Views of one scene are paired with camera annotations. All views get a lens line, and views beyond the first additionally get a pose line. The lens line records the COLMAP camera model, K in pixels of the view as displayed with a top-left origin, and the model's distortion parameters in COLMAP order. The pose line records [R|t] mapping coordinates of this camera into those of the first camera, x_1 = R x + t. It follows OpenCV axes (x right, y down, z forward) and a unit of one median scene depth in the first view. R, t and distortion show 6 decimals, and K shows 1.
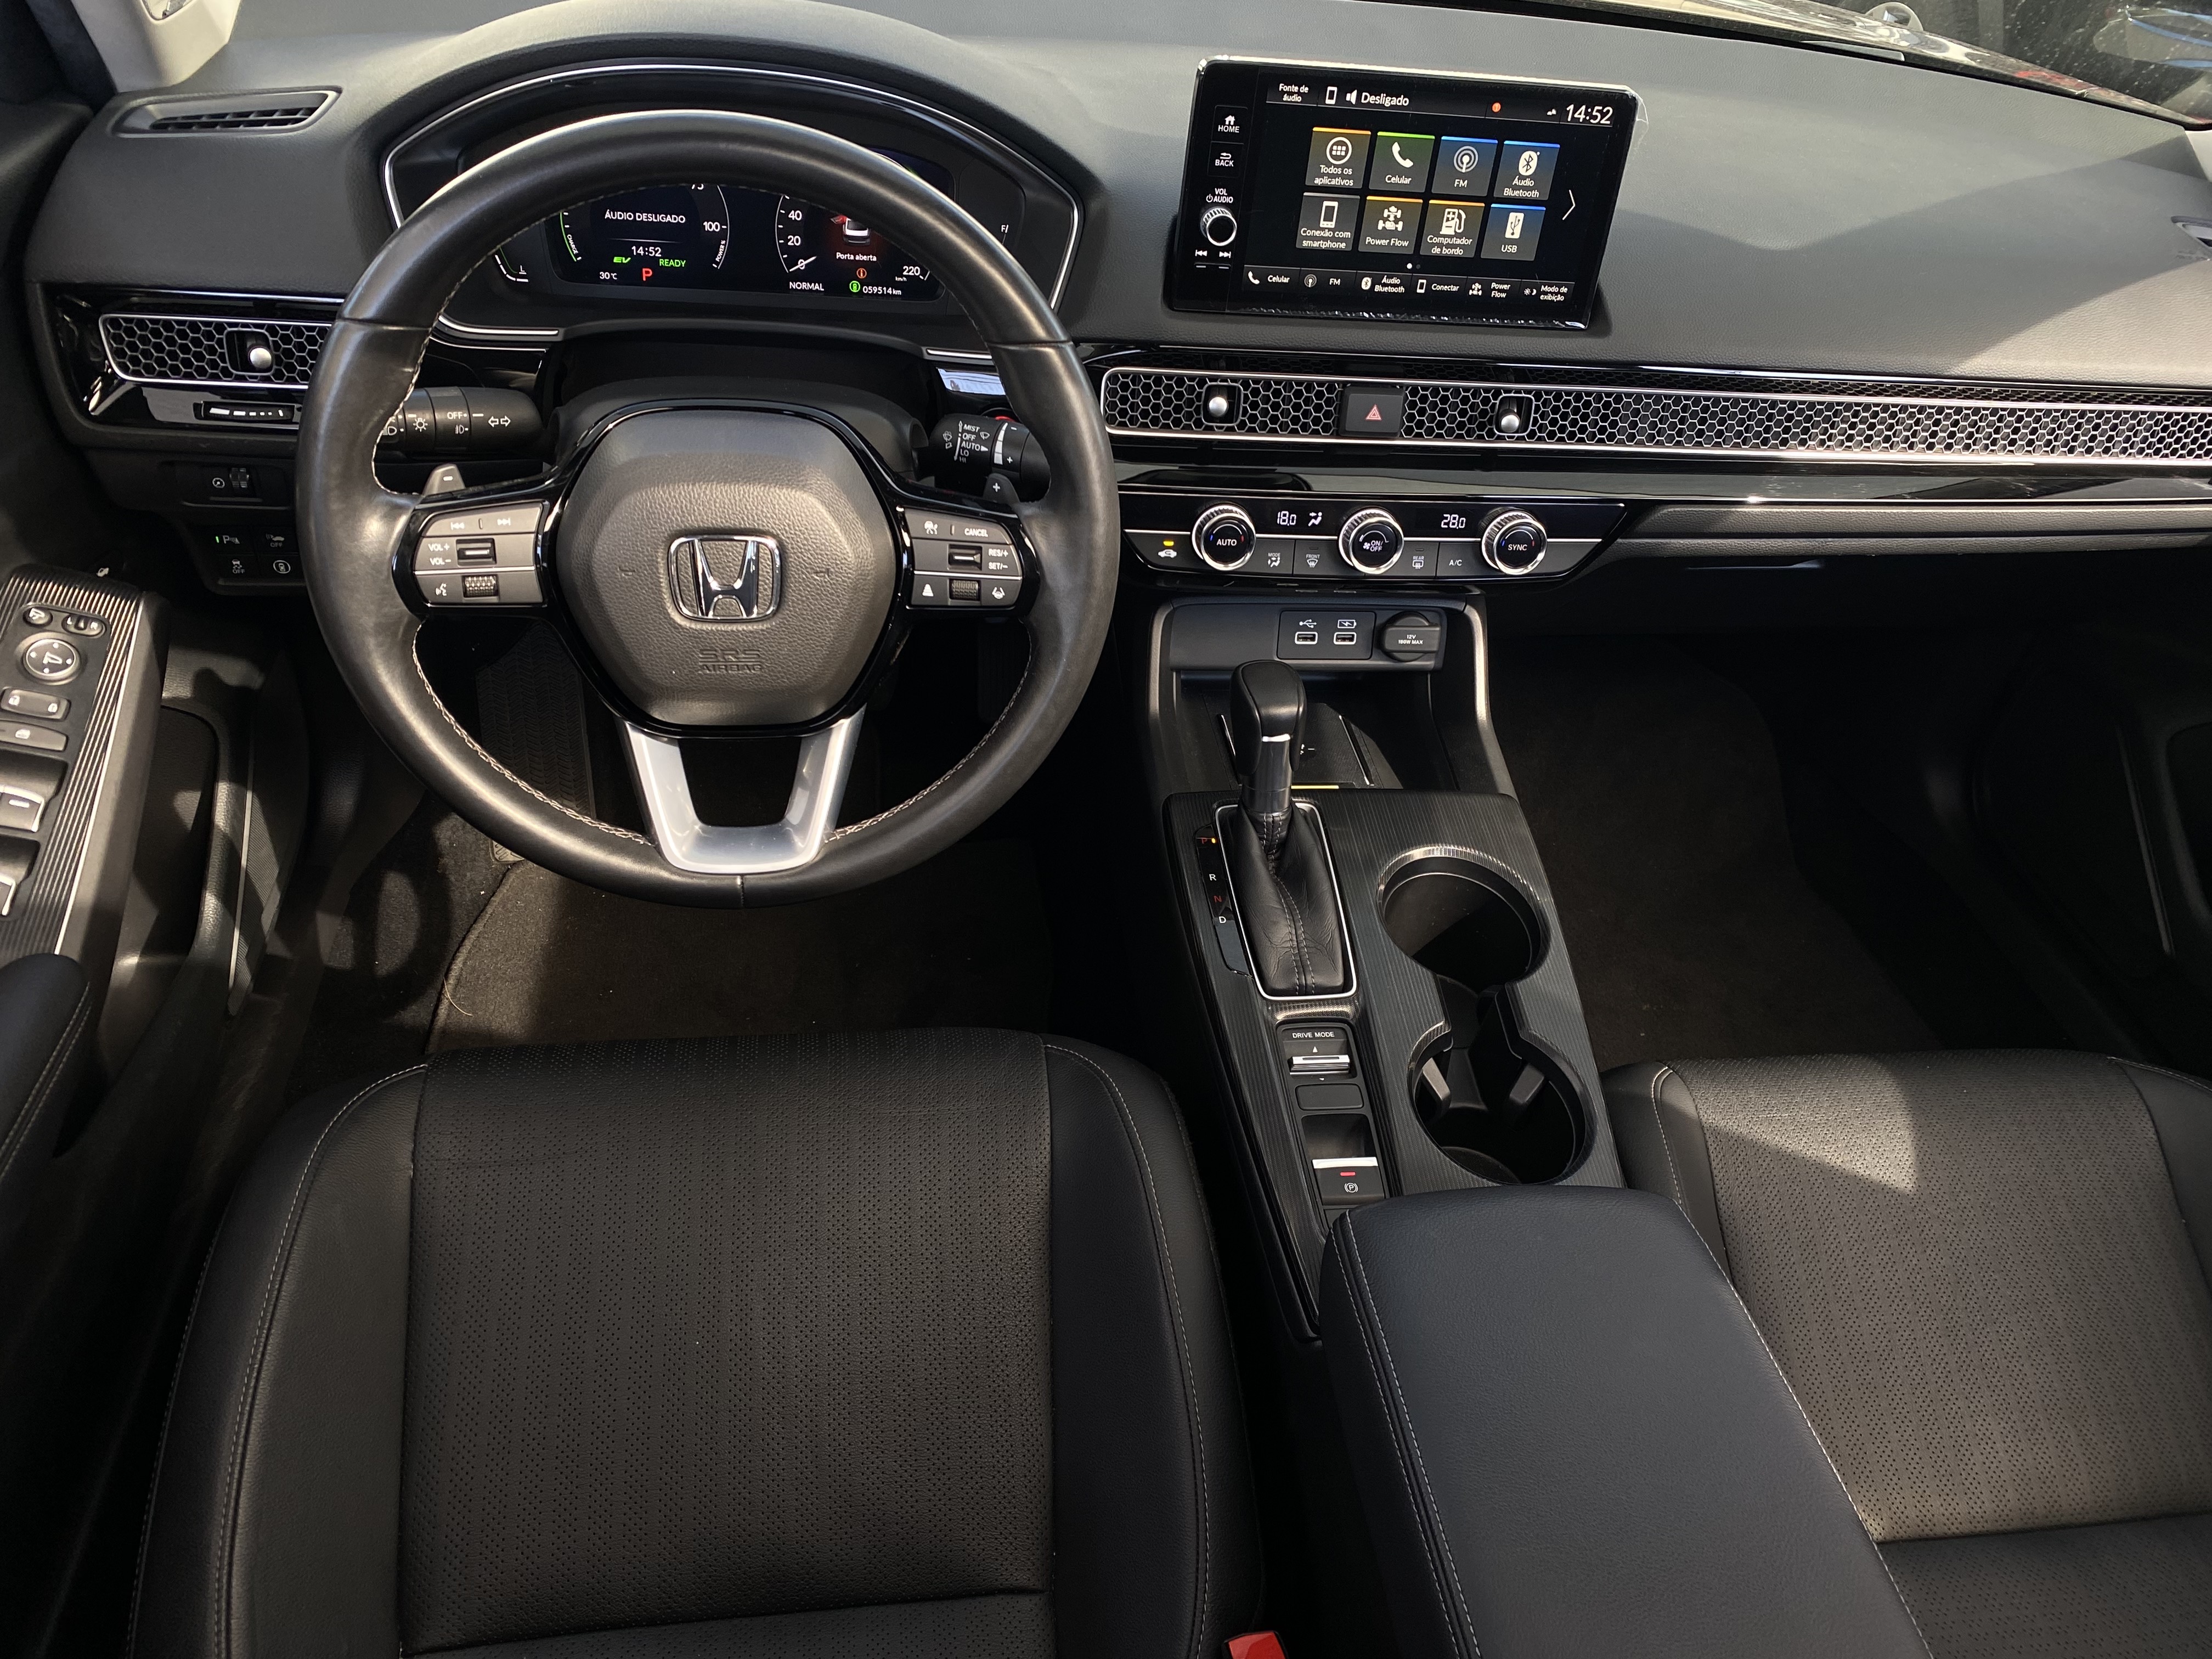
lens RADIAL K [[1762.2, 0, 1106.0], [0, 1762.2, 829.5], [0, 0, 1]] dist [0.087474, -0.188908]
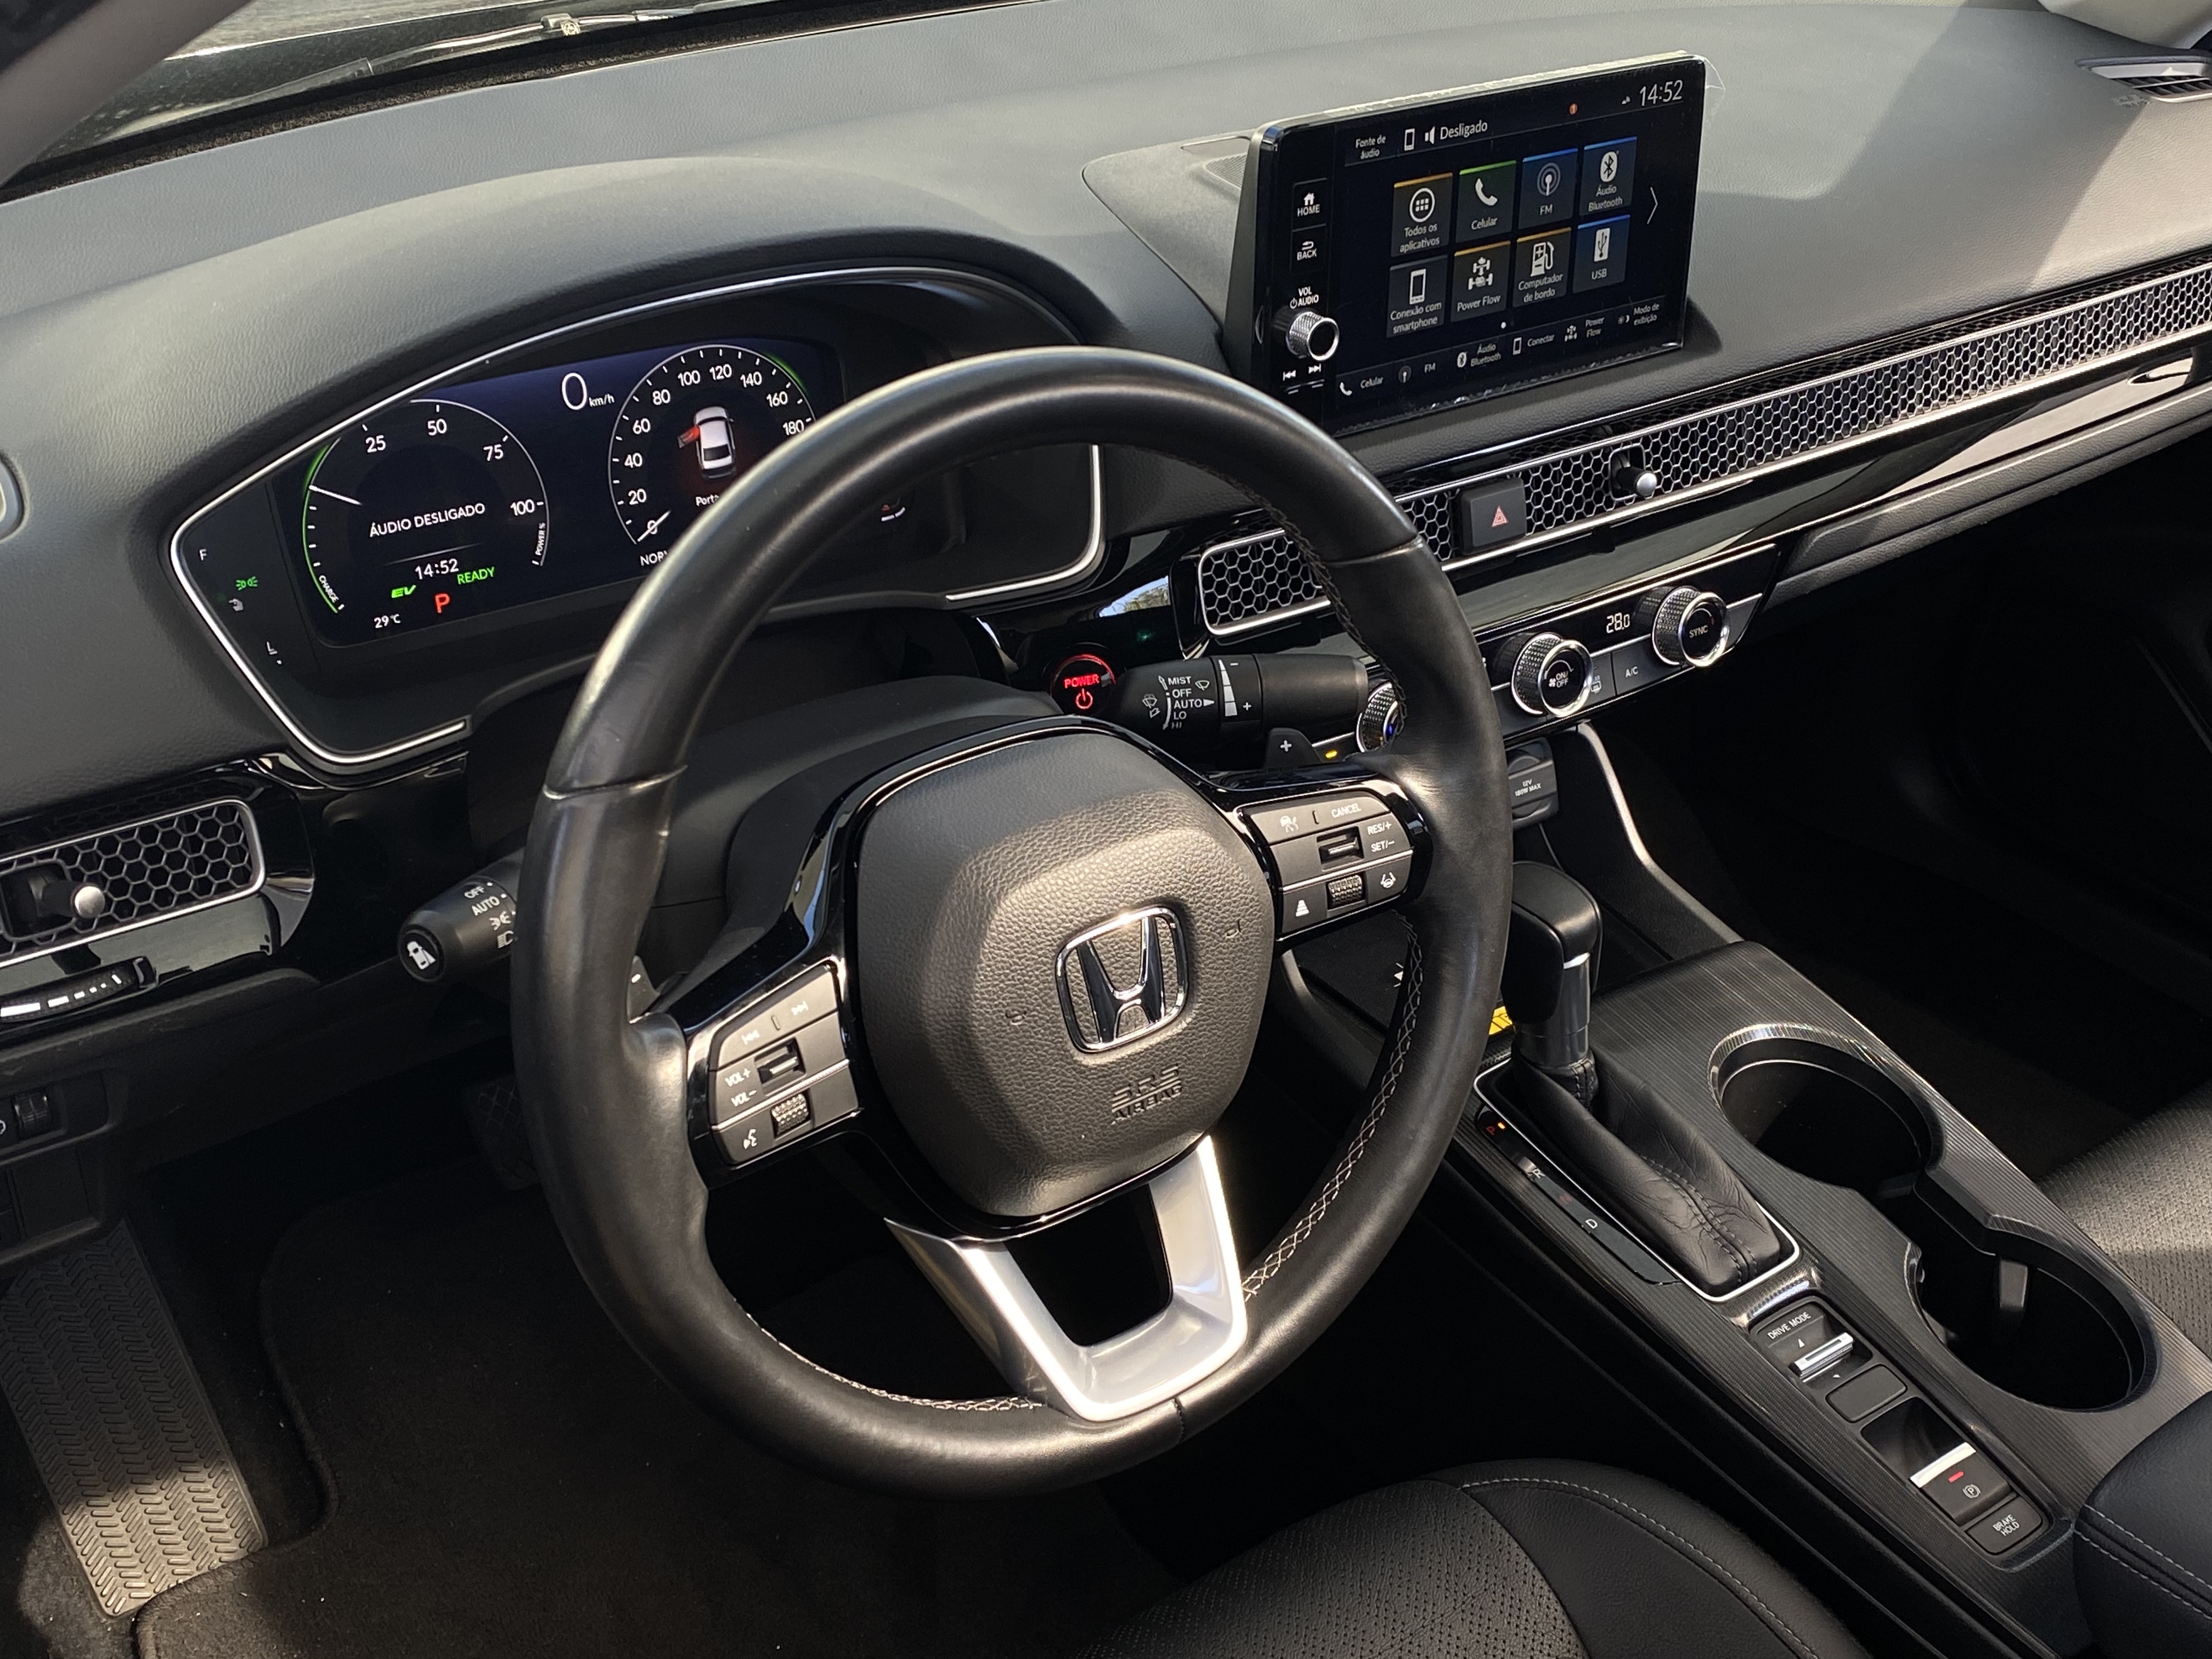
lens RADIAL K [[2659.2, 0, 1106.9], [0, 2659.2, 796.4], [0, 0, 1]] dist [0.404875, -1.514646]
pose [[0.867854, -0.295693, 0.399244, -0.511685], [0.336703, 0.940960, -0.035001, -0.145037], [-0.365323, 0.164802, 0.916176, 0.028052]]
